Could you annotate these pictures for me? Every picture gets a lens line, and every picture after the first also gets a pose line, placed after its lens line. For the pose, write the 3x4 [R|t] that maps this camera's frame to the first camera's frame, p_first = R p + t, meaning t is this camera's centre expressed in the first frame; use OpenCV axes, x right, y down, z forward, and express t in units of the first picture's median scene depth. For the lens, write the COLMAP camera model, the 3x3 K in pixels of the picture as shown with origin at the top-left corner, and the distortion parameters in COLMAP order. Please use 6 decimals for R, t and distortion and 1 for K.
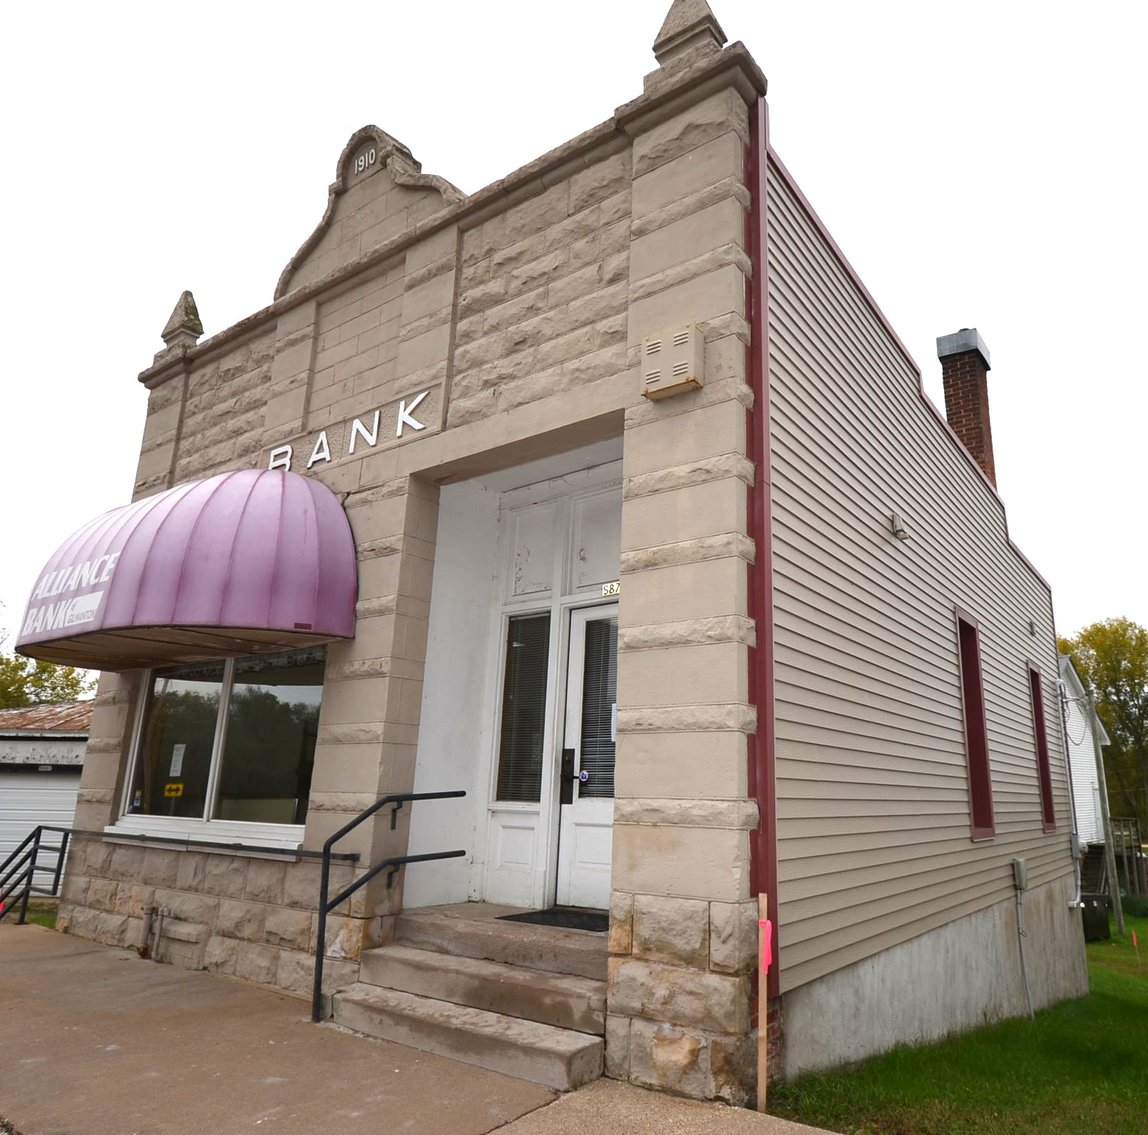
lens RADIAL K [[820.9, 0, 585.8], [0, 820.9, 574.5], [0, 0, 1]] dist [0.009370, -0.012559]
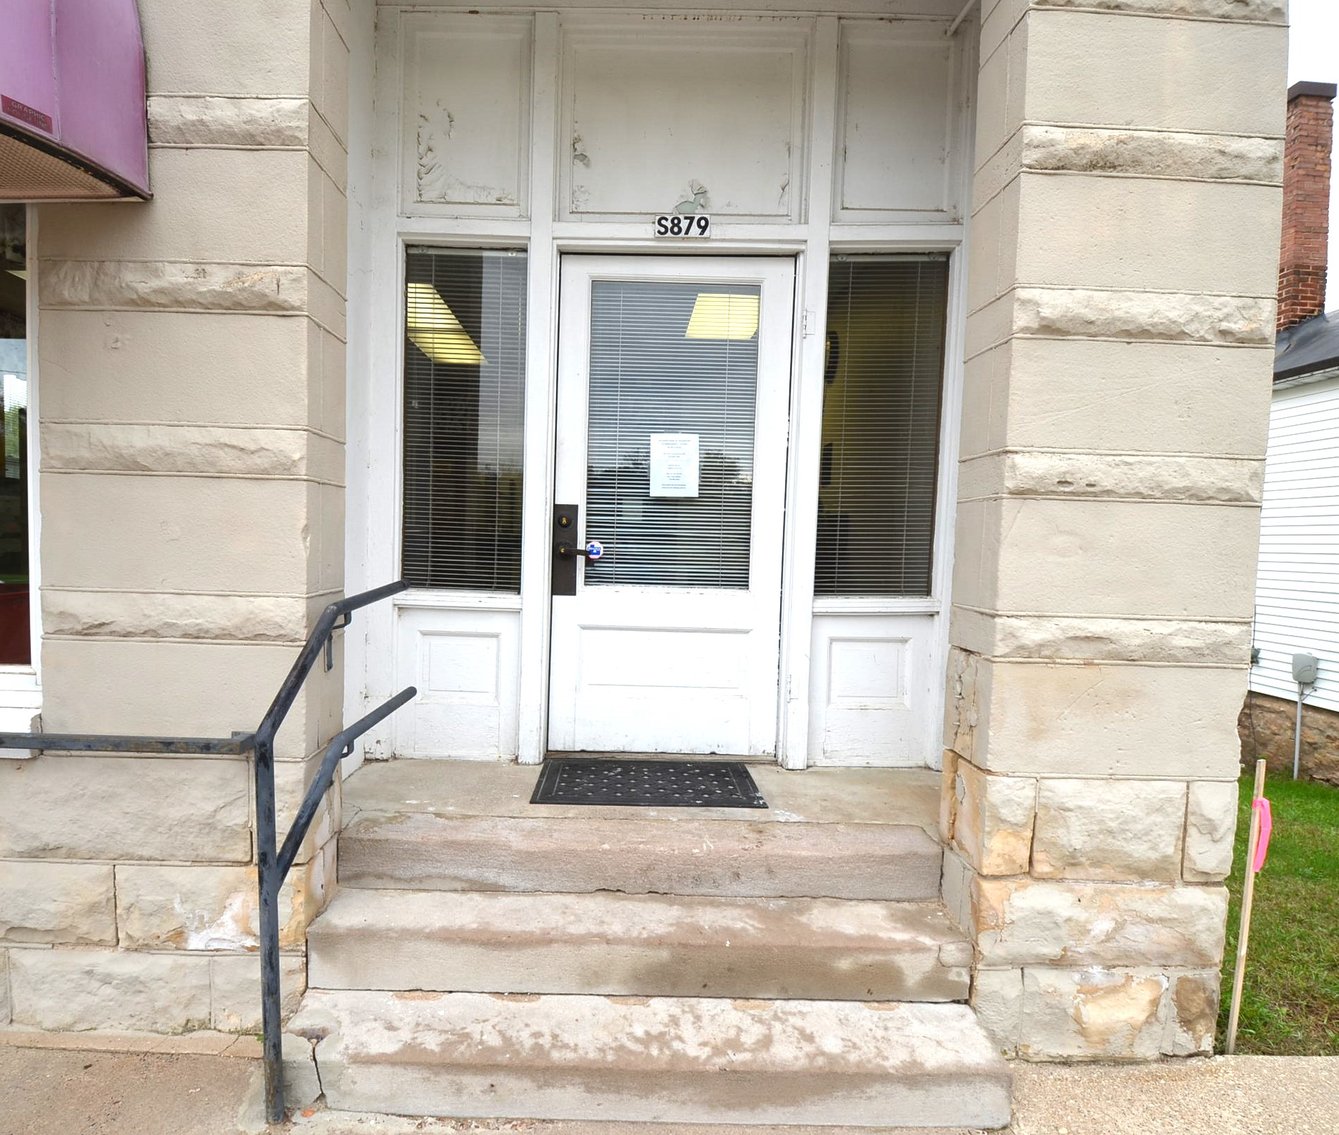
lens RADIAL K [[784.1, 0, 606.8], [0, 784.1, 607.5], [0, 0, 1]] dist [-0.000423, -0.014488]
pose [[0.795060, -0.046954, 0.604710, -0.380090], [-0.168204, 0.940825, 0.294203, 0.126625], [-0.582740, -0.335624, 0.740115, 0.613767]]
